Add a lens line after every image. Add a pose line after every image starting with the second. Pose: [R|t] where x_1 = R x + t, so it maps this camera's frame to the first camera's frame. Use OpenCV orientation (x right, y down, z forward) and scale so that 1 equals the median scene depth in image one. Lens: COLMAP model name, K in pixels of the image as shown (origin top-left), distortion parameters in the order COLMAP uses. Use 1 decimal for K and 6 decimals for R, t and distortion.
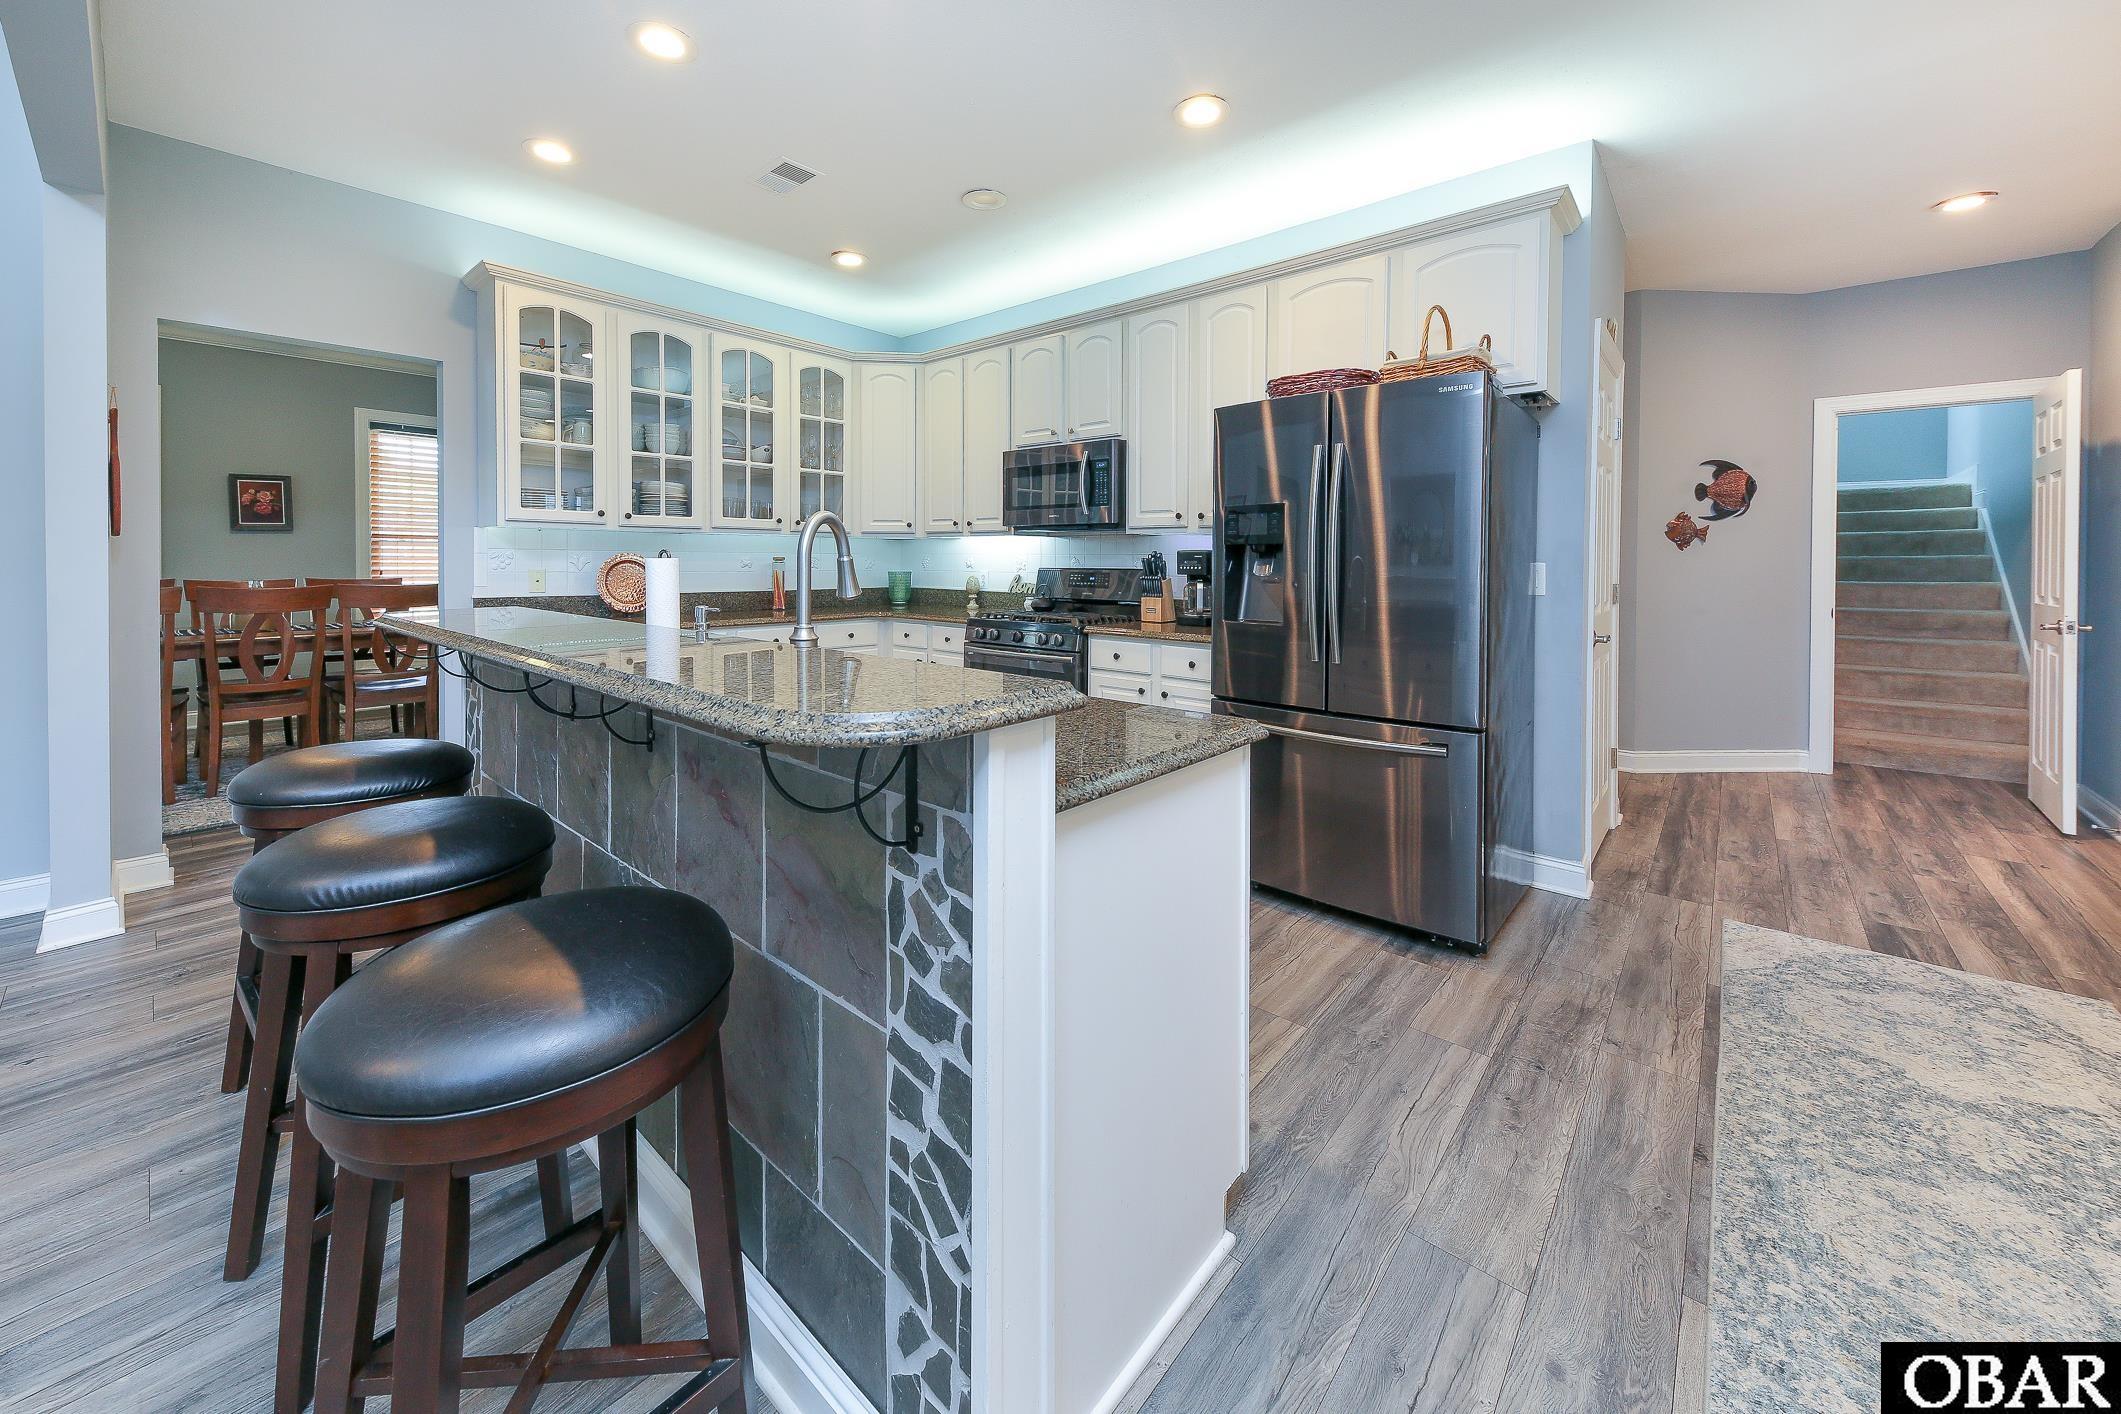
lens RADIAL K [[785.9, 0, 1058.2], [0, 785.9, 568.6], [0, 0, 1]] dist [0.014614, 0.000020]
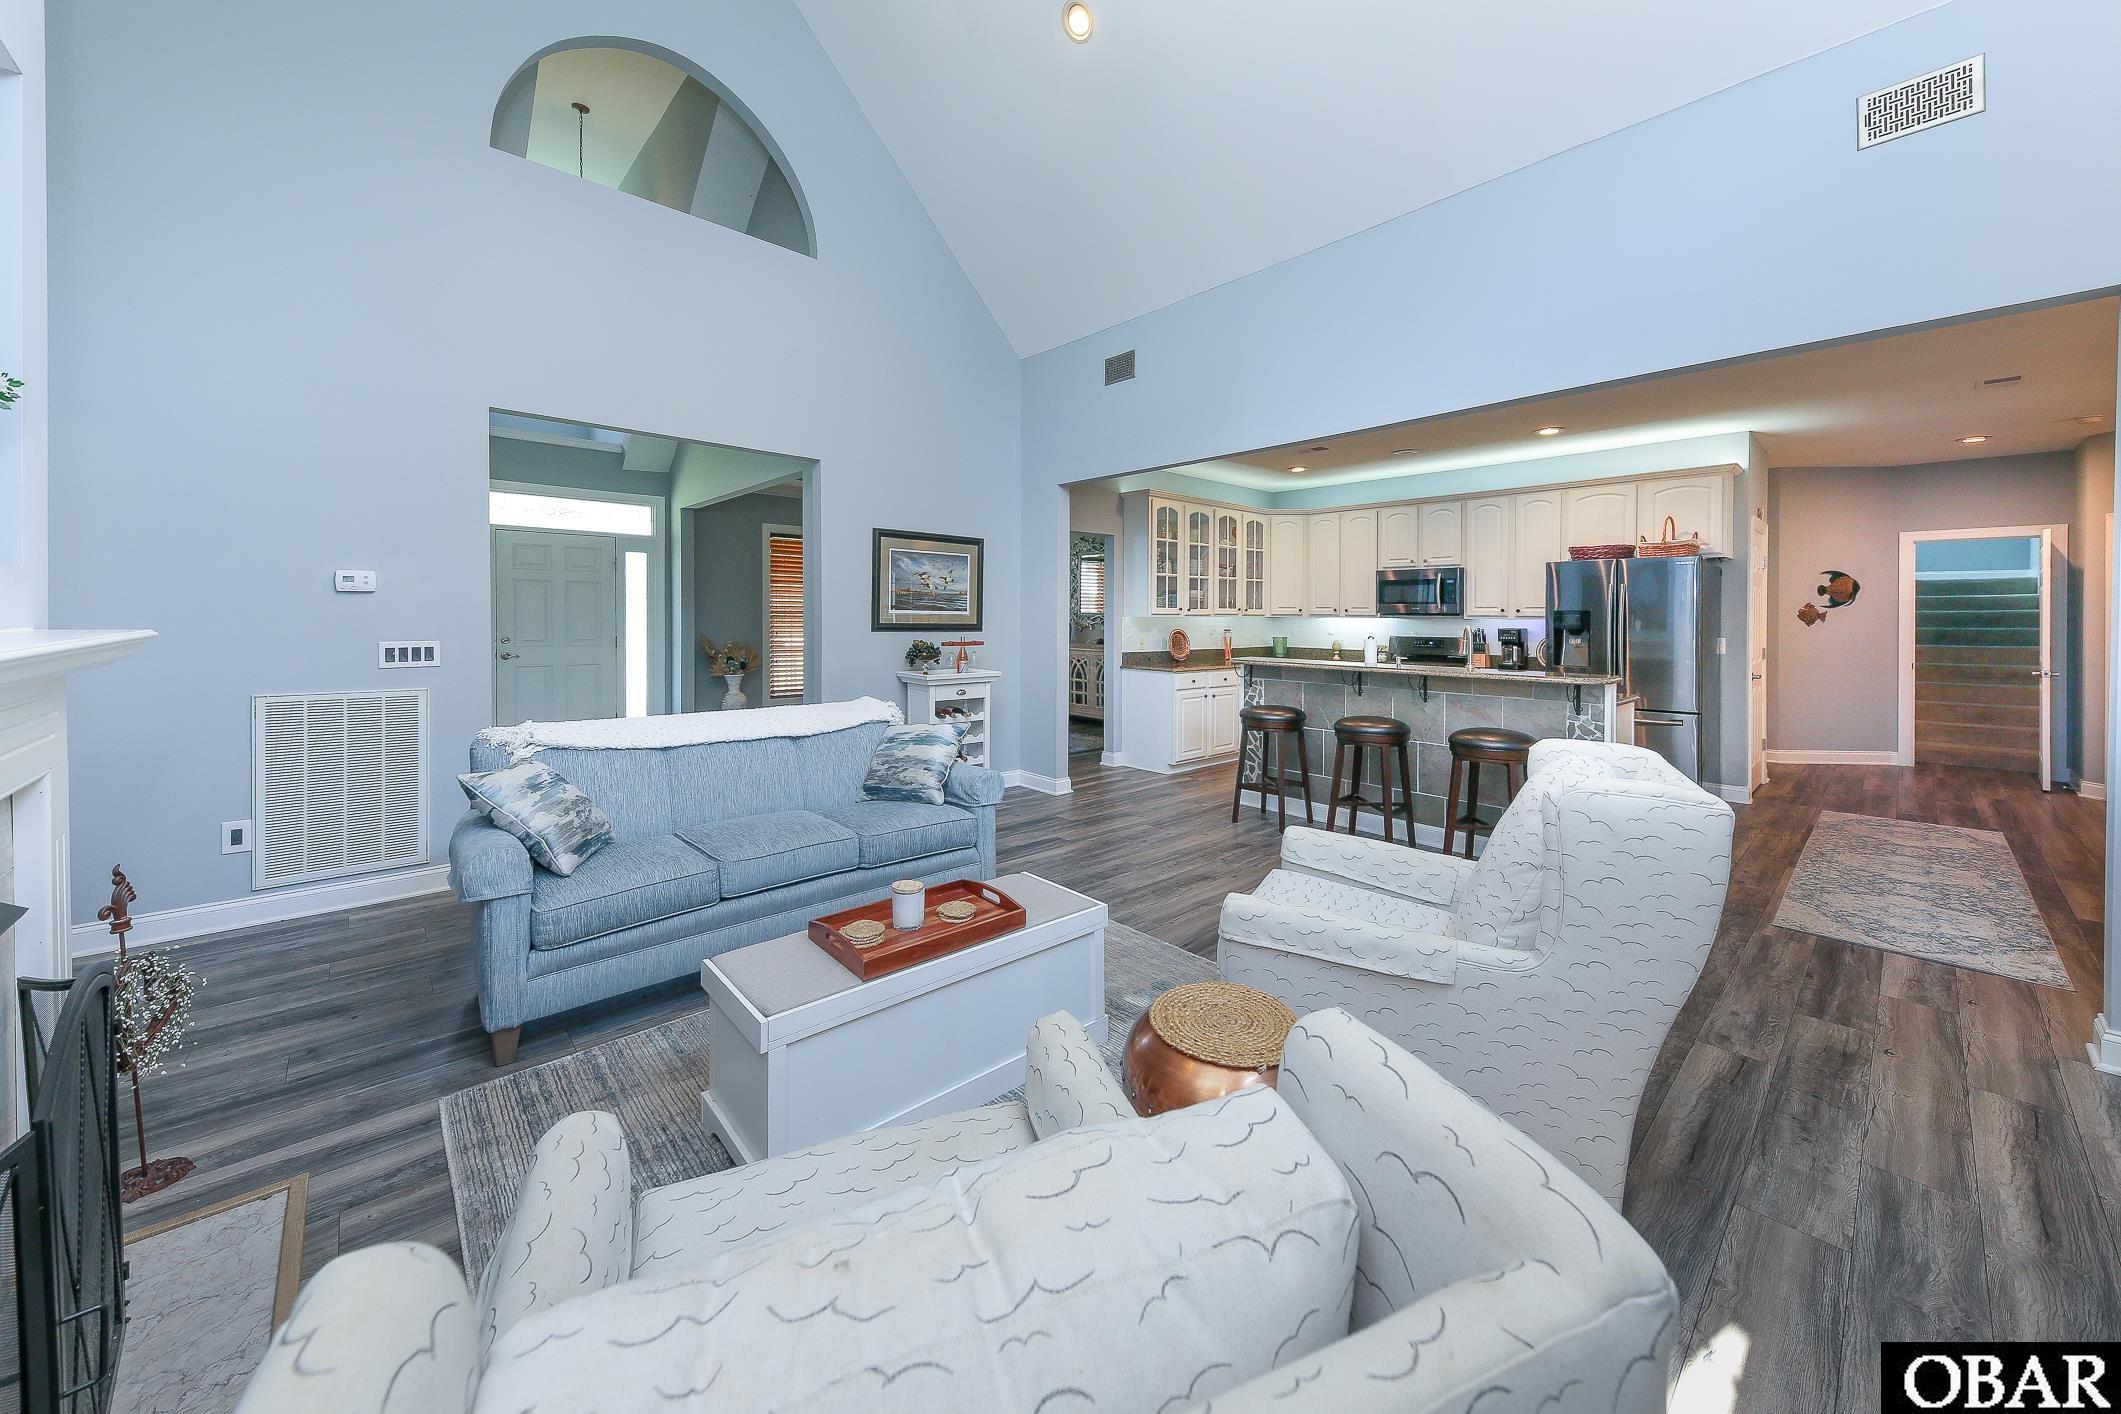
lens RADIAL K [[745.3, 0, 1081.9], [0, 745.3, 616.3], [0, 0, 1]] dist [0.010788, -0.000003]
pose [[0.992455, 0.000472, -0.122611, -0.607845], [-0.001687, 0.999951, -0.009801, -0.033158], [0.122601, 0.009934, 0.992406, -0.864590]]
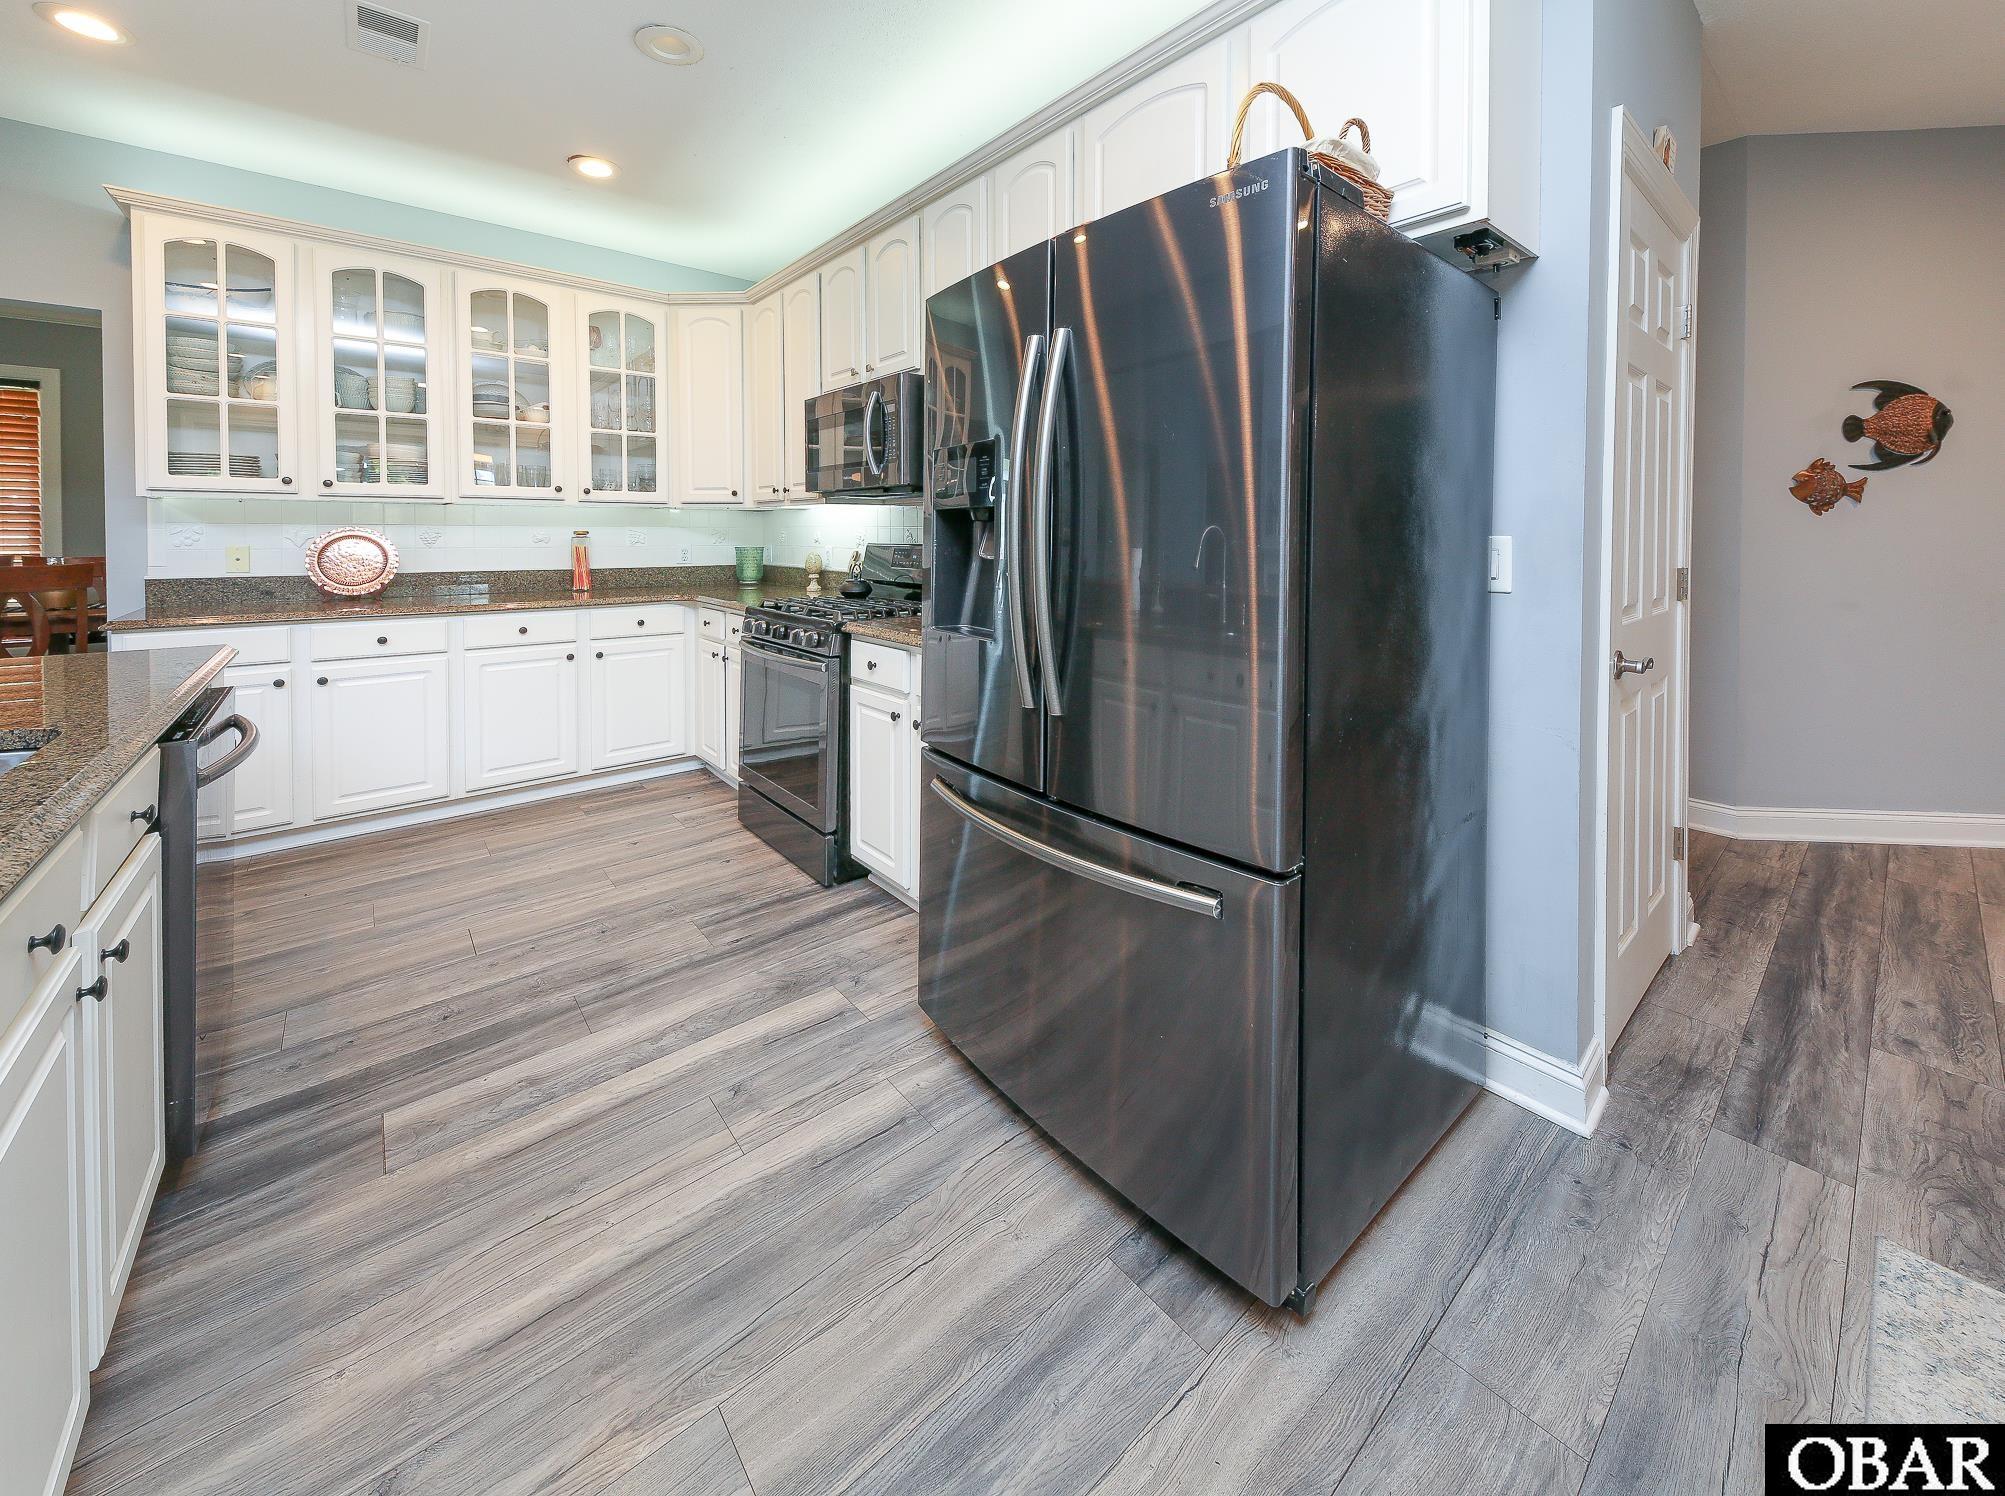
lens RADIAL K [[718.7, 0, 996.9], [0, 718.7, 544.0], [0, 0, 1]] dist [0.014259, -0.003129]
pose [[0.981066, -0.001119, -0.193673, 0.267815], [0.001870, 0.999991, 0.003698, -0.002771], [0.193667, -0.003990, 0.981059, 0.311492]]
